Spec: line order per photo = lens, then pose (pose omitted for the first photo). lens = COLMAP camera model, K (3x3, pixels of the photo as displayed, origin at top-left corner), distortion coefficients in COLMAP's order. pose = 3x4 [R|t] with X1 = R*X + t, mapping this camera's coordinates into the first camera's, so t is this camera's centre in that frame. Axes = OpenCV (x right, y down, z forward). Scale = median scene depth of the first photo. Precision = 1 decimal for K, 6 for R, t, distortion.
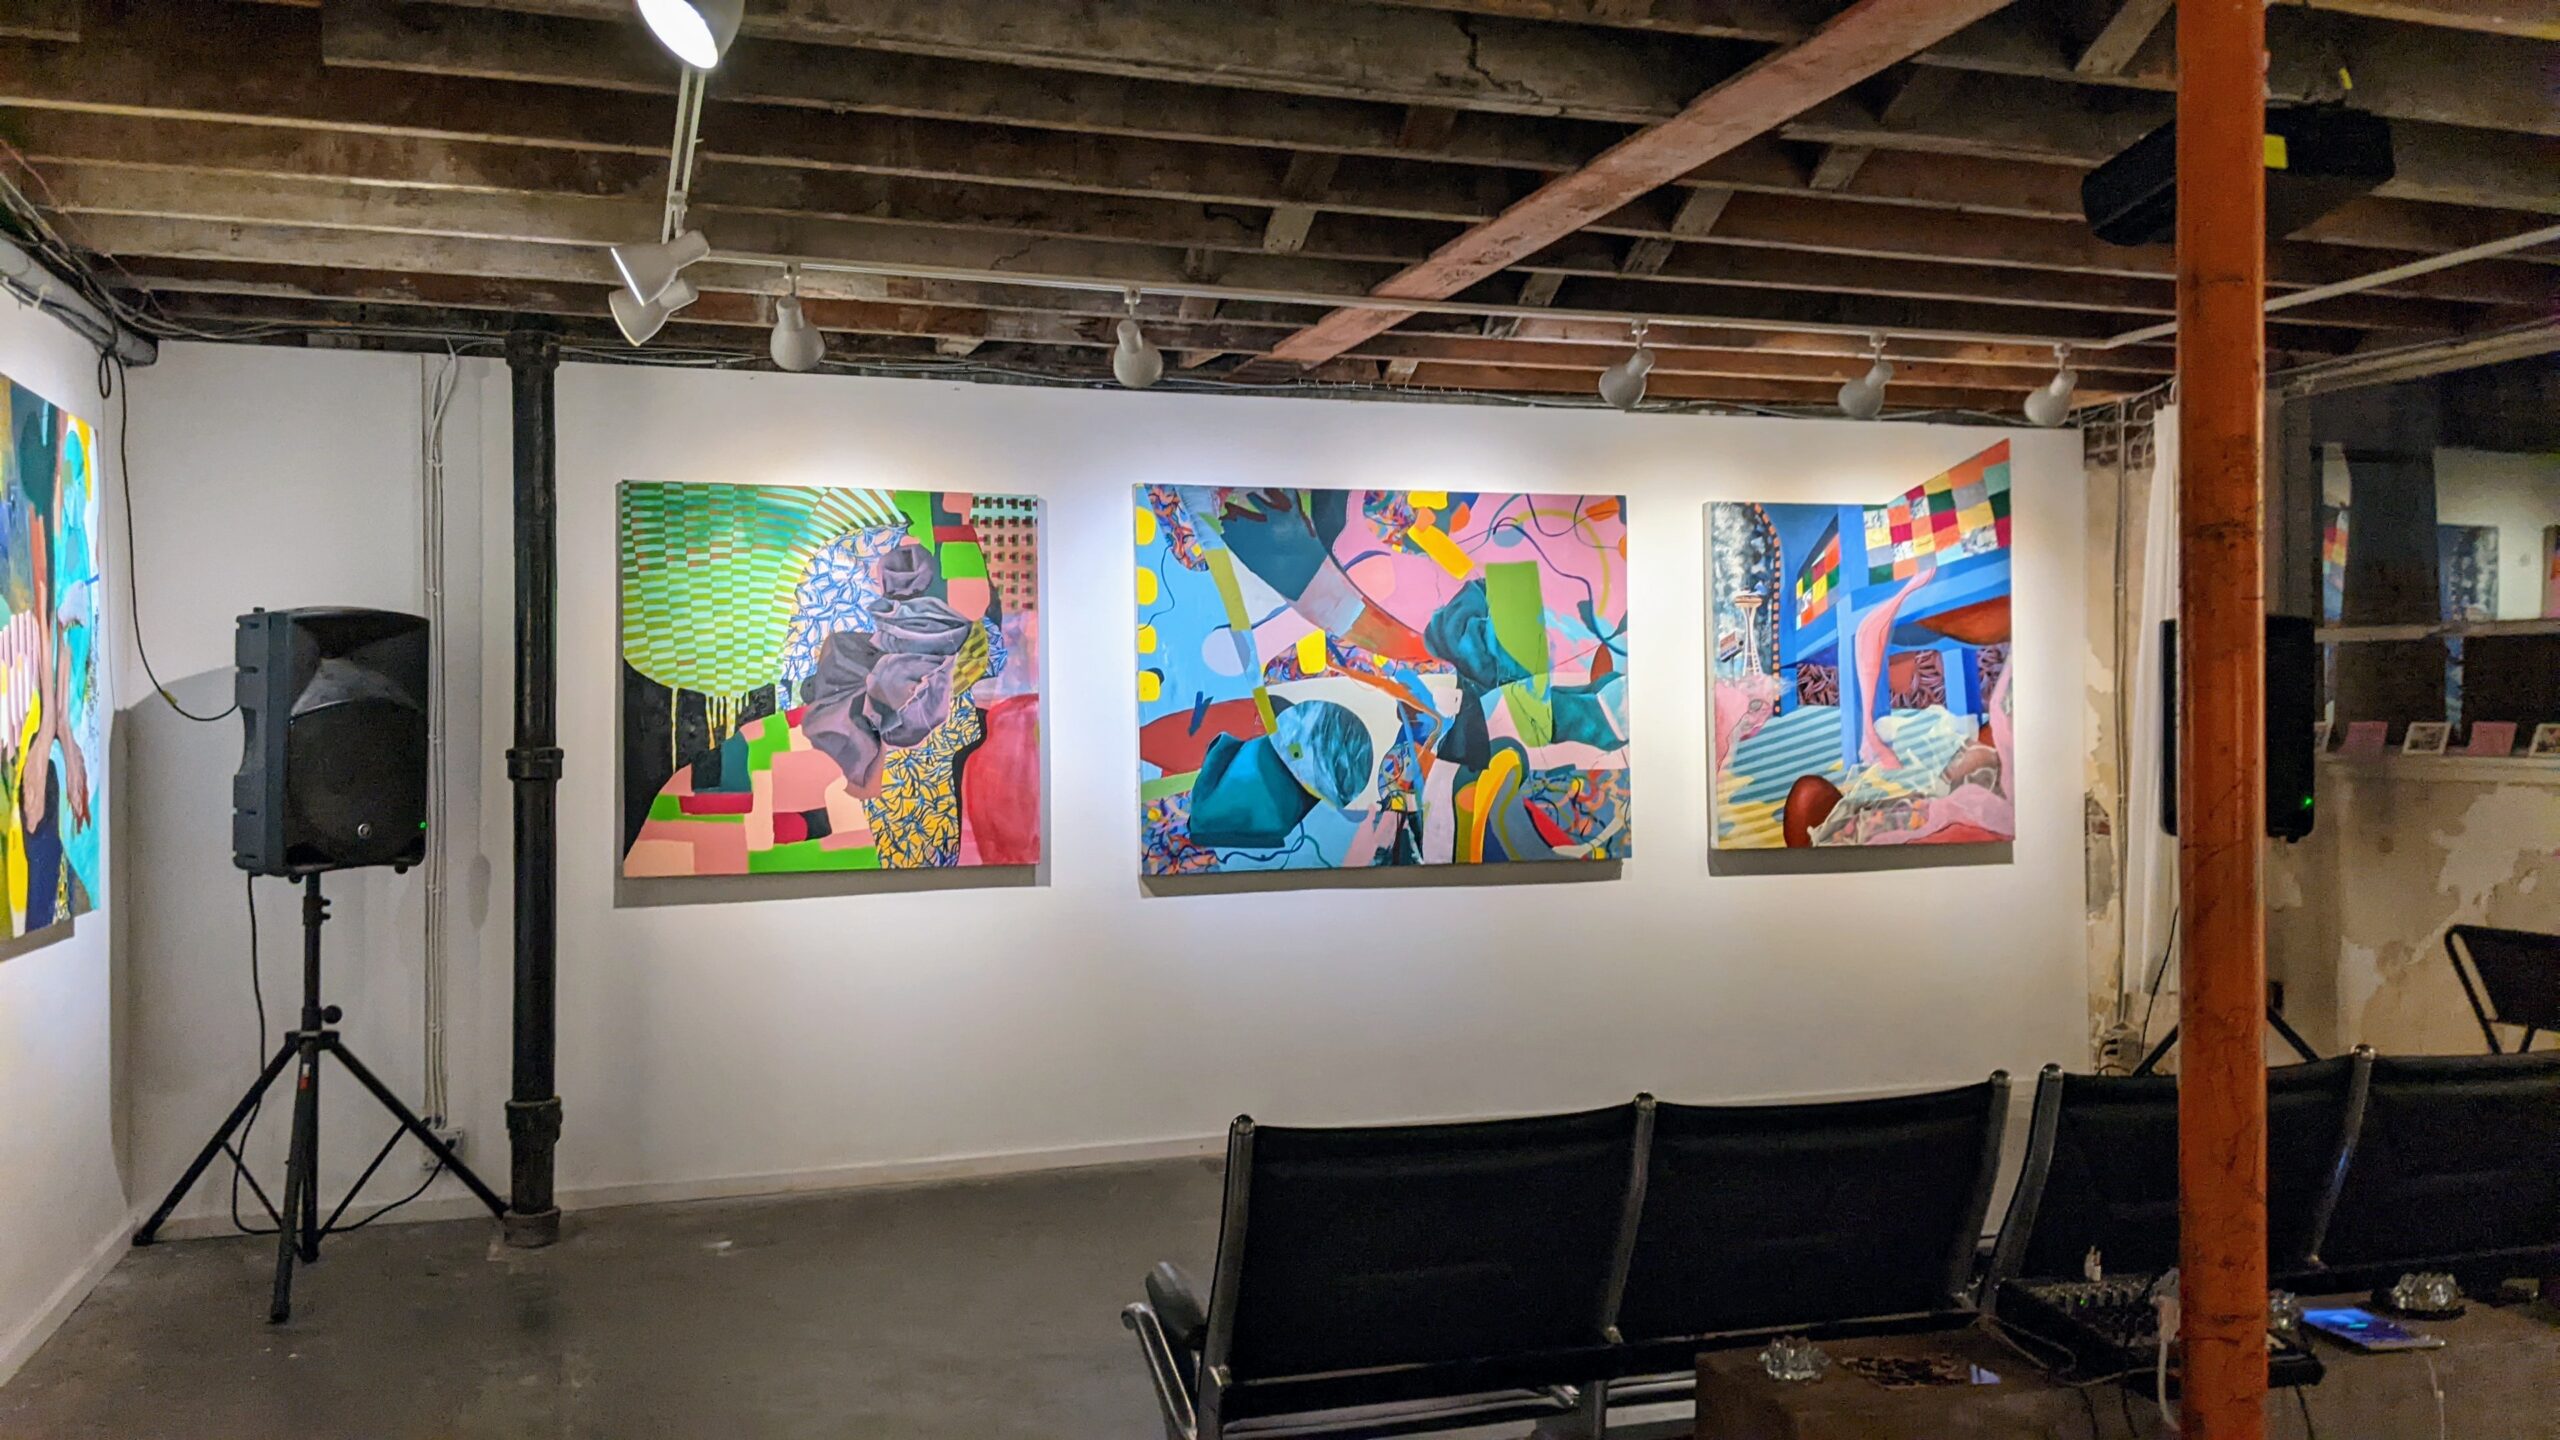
lens RADIAL K [[2006.1, 0, 1344.4], [0, 2006.1, 705.9], [0, 0, 1]] dist [0.132750, -0.218765]
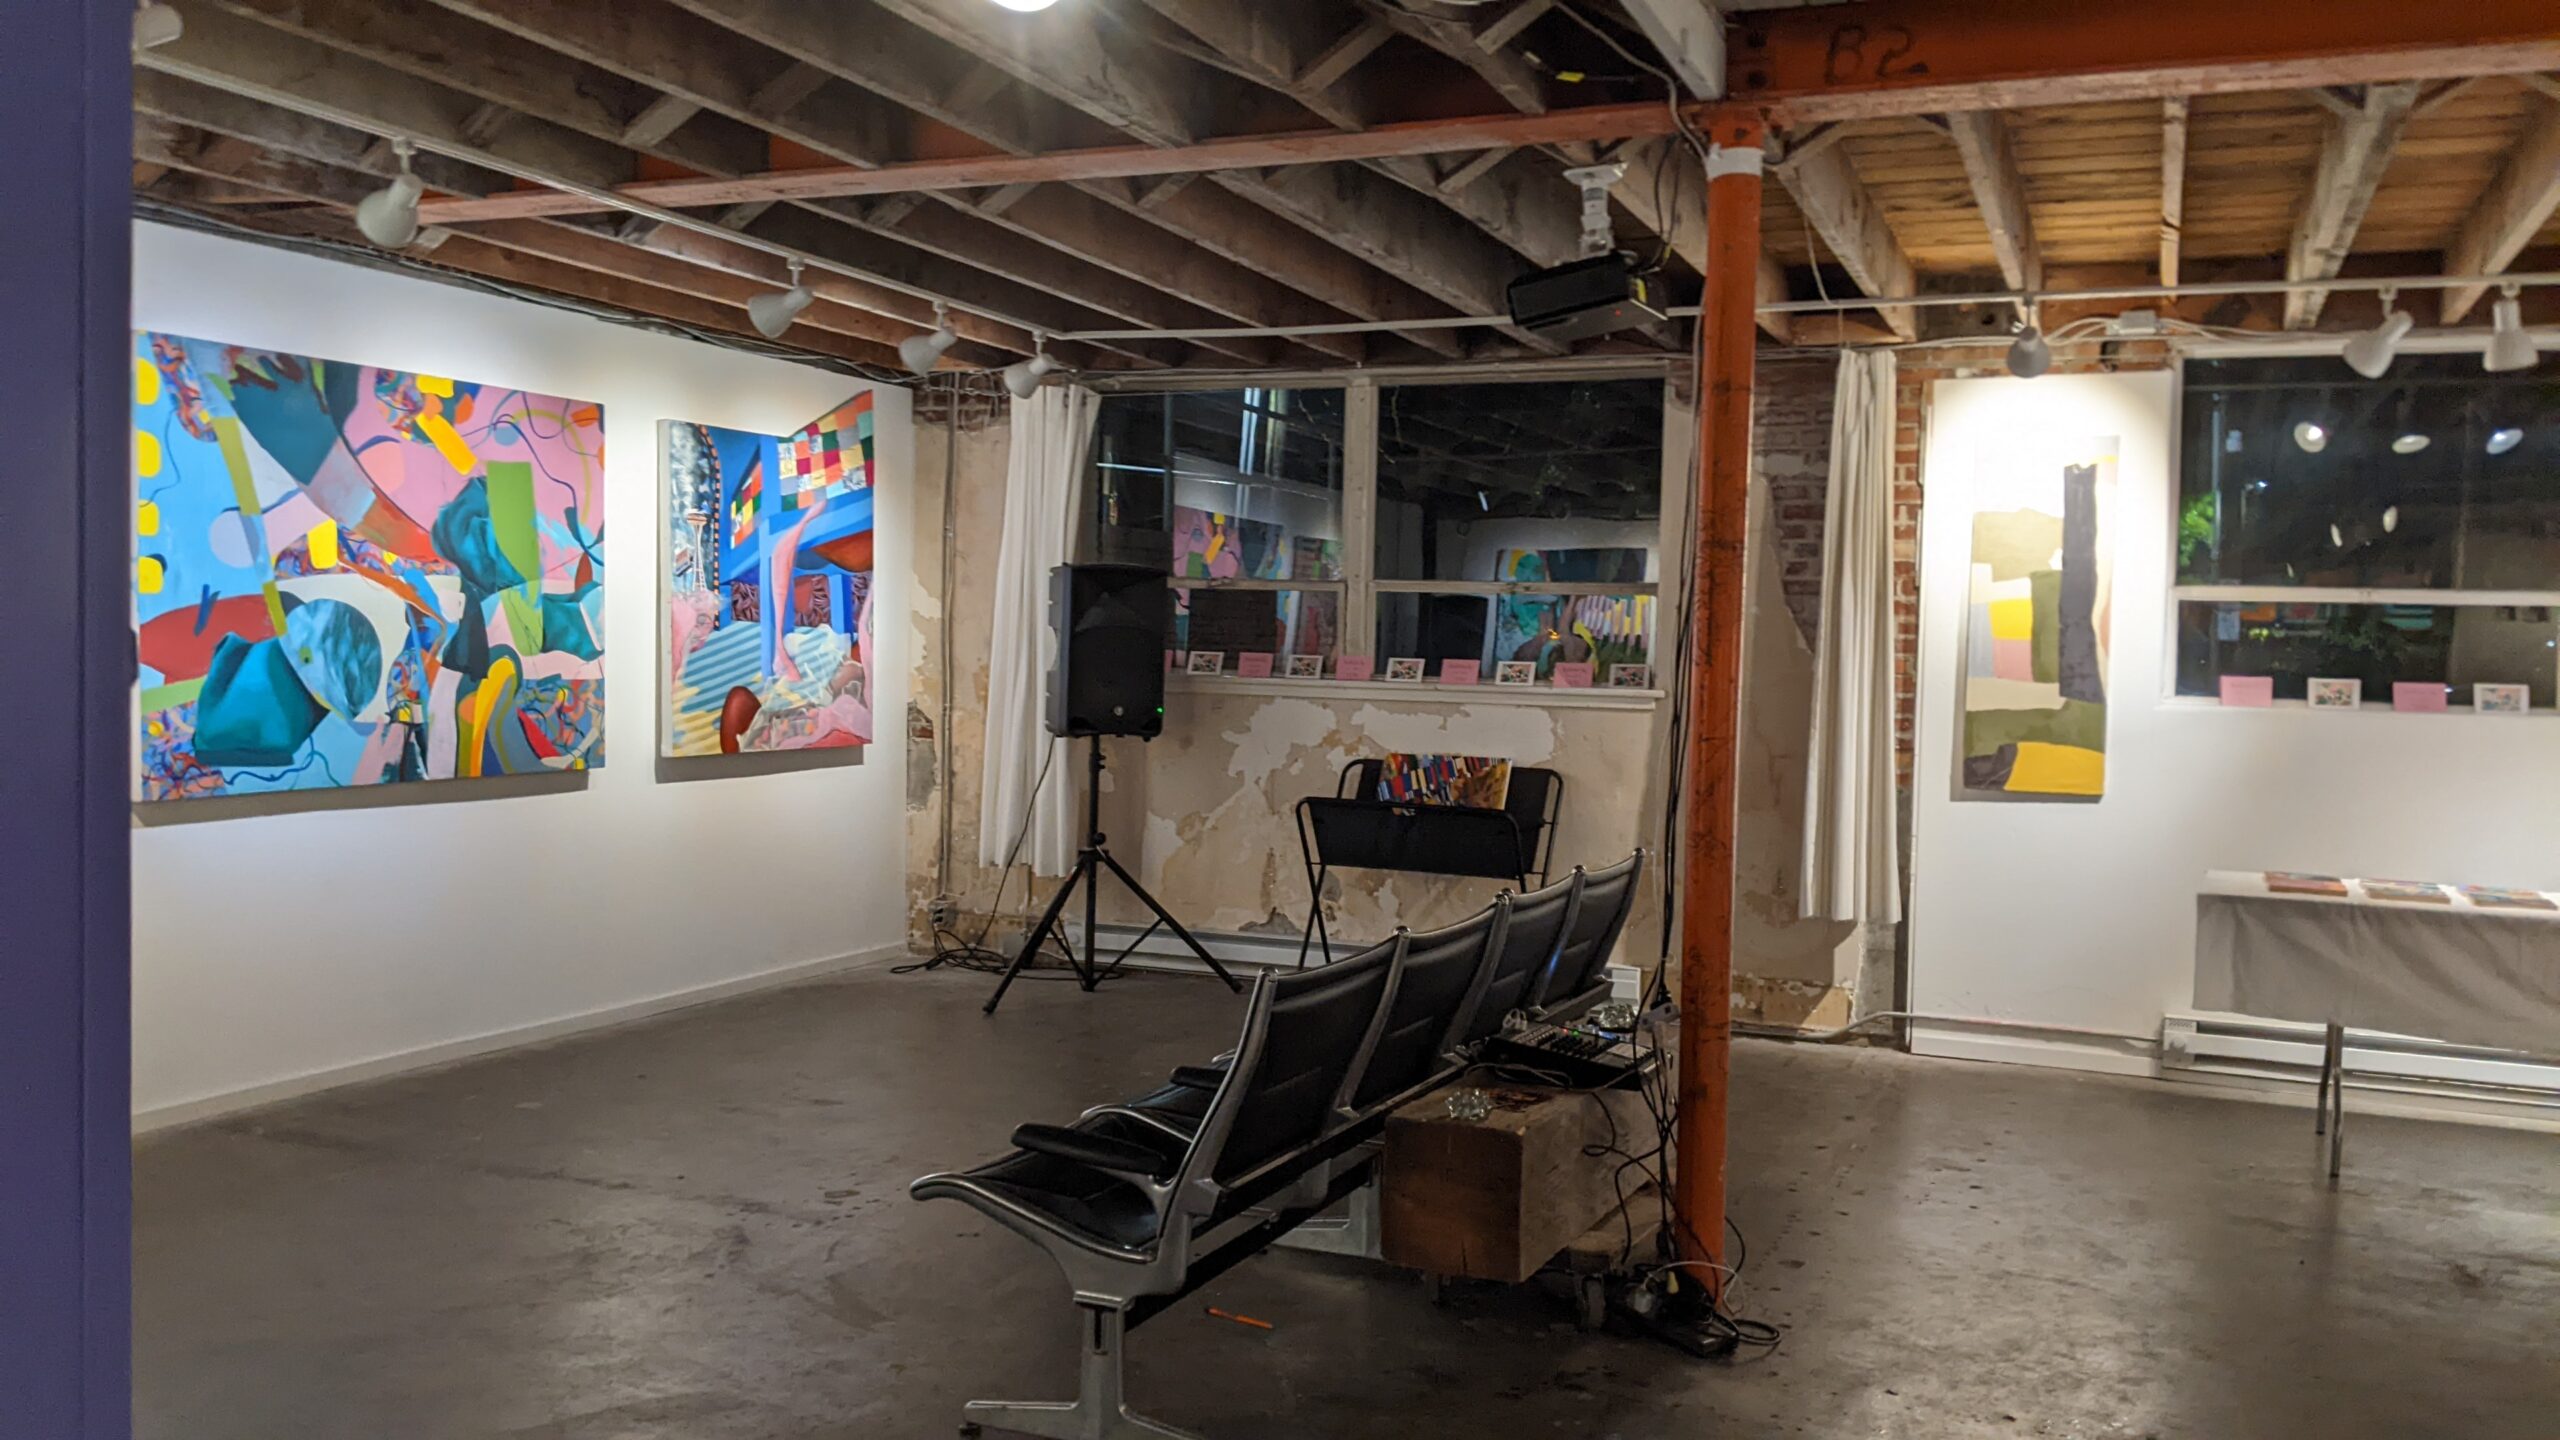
lens RADIAL K [[2006.1, 0, 1344.4], [0, 2006.1, 705.9], [0, 0, 1]] dist [0.132750, -0.218765]
pose [[0.643804, 0.000324, 0.765191, -0.399160], [-0.036530, 0.998873, 0.030312, 0.000485], [-0.764318, -0.047467, 0.643090, 0.068280]]
